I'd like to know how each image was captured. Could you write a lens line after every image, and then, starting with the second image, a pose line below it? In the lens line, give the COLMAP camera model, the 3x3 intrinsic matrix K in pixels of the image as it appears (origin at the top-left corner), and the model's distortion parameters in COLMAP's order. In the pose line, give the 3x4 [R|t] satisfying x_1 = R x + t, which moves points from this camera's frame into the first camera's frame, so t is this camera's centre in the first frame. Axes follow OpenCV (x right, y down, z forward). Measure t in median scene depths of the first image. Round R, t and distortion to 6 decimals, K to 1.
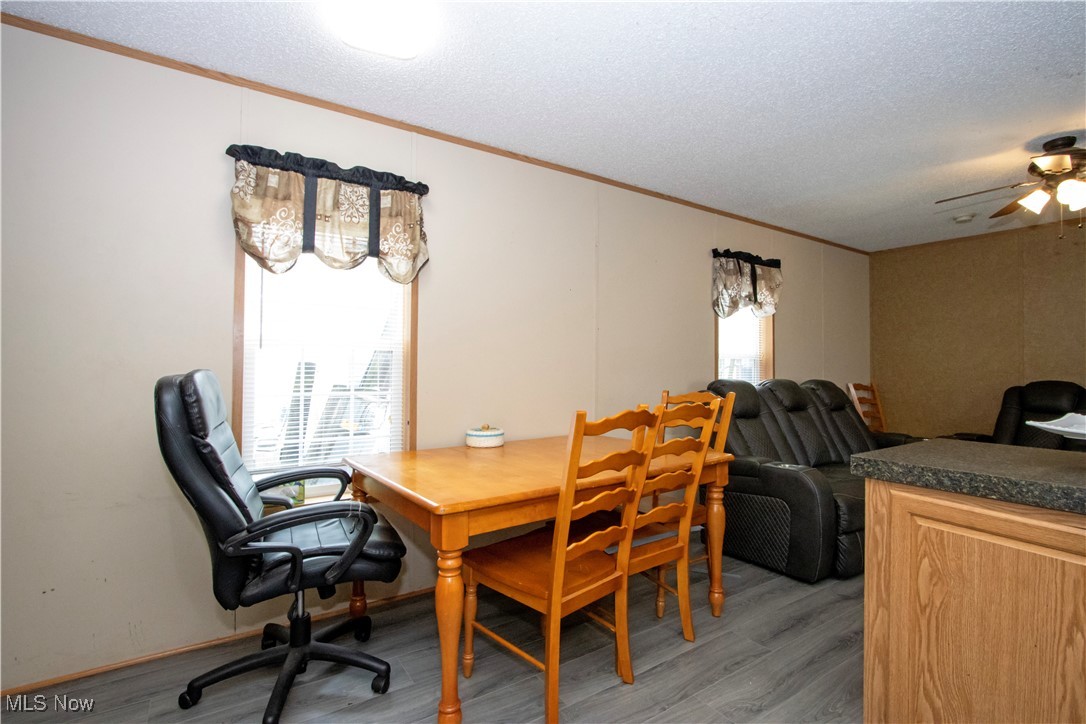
lens RADIAL K [[505.0, 0, 540.8], [0, 505.0, 358.0], [0, 0, 1]] dist [-0.012401, 0.000946]
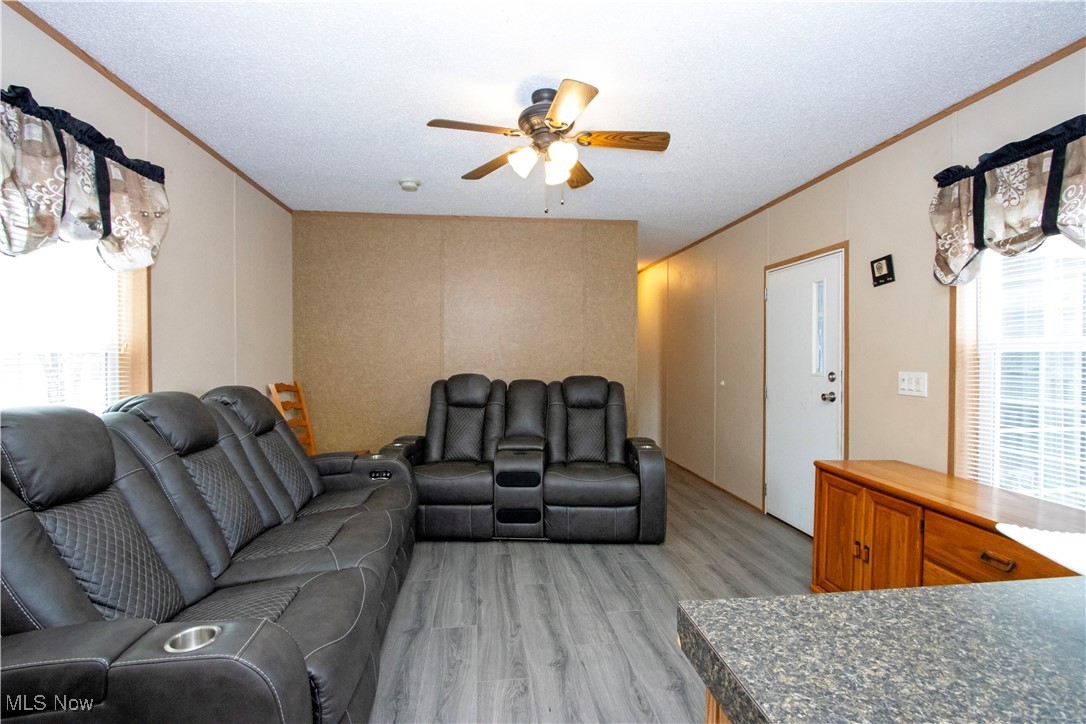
lens RADIAL K [[505.0, 0, 540.8], [0, 505.0, 358.0], [0, 0, 1]] dist [-0.012401, 0.000946]
pose [[0.455758, -0.012742, 0.890013, 0.188756], [-0.015024, 0.999645, 0.022005, -0.010152], [-0.889977, -0.023400, 0.455404, 0.410920]]
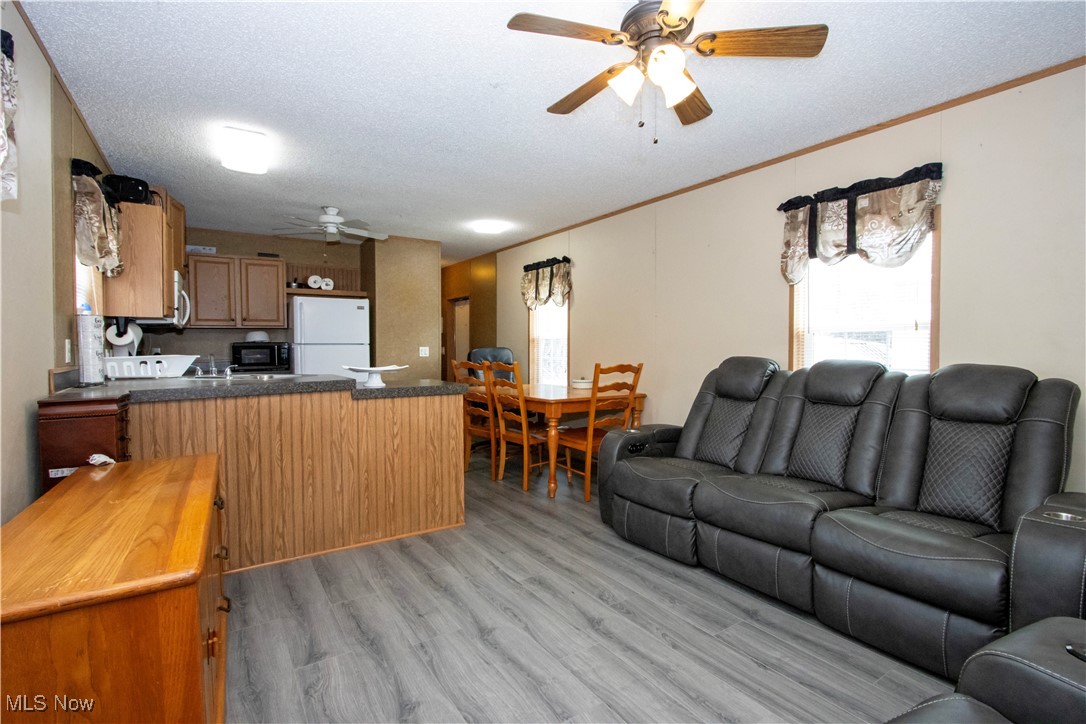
lens RADIAL K [[505.0, 0, 540.8], [0, 505.0, 358.0], [0, 0, 1]] dist [-0.012401, 0.000946]
pose [[-0.005937, 0.020316, -0.999776, 1.139372], [0.018279, 0.999629, 0.020205, 0.017501], [0.999815, -0.018155, -0.006306, 0.563230]]
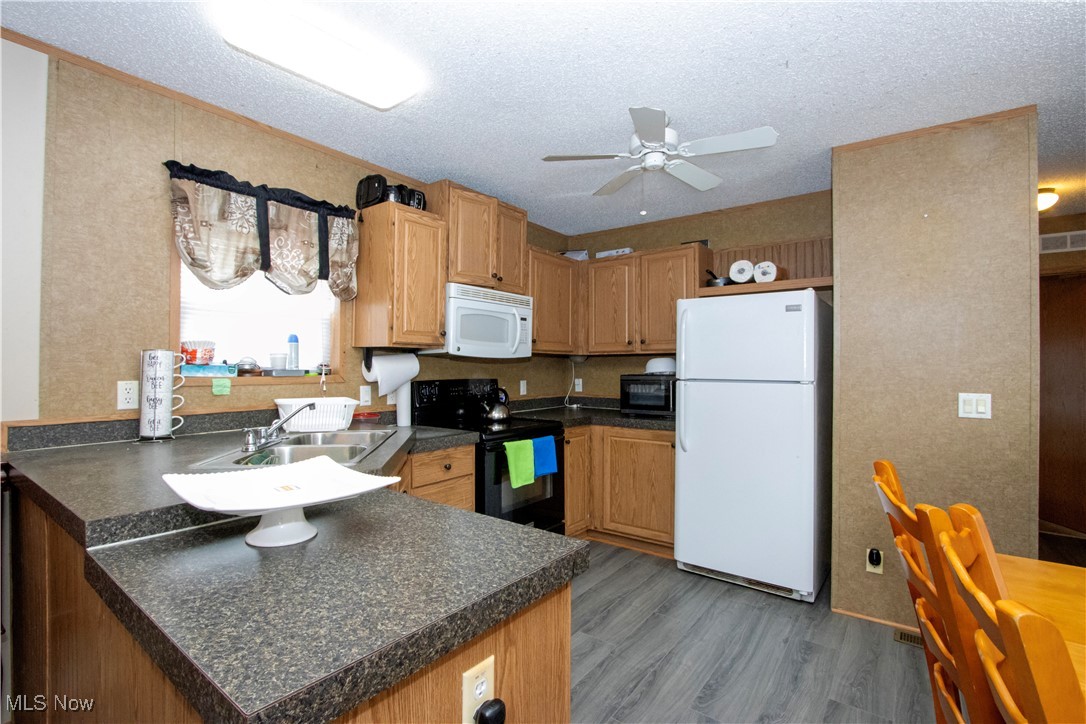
lens RADIAL K [[505.0, 0, 540.8], [0, 505.0, 358.0], [0, 0, 1]] dist [-0.012401, 0.000946]
pose [[-0.946749, -0.011586, -0.321765, 0.330148], [-0.002208, 0.999563, -0.029494, -0.012262], [0.321966, -0.027213, -0.946360, 0.590941]]
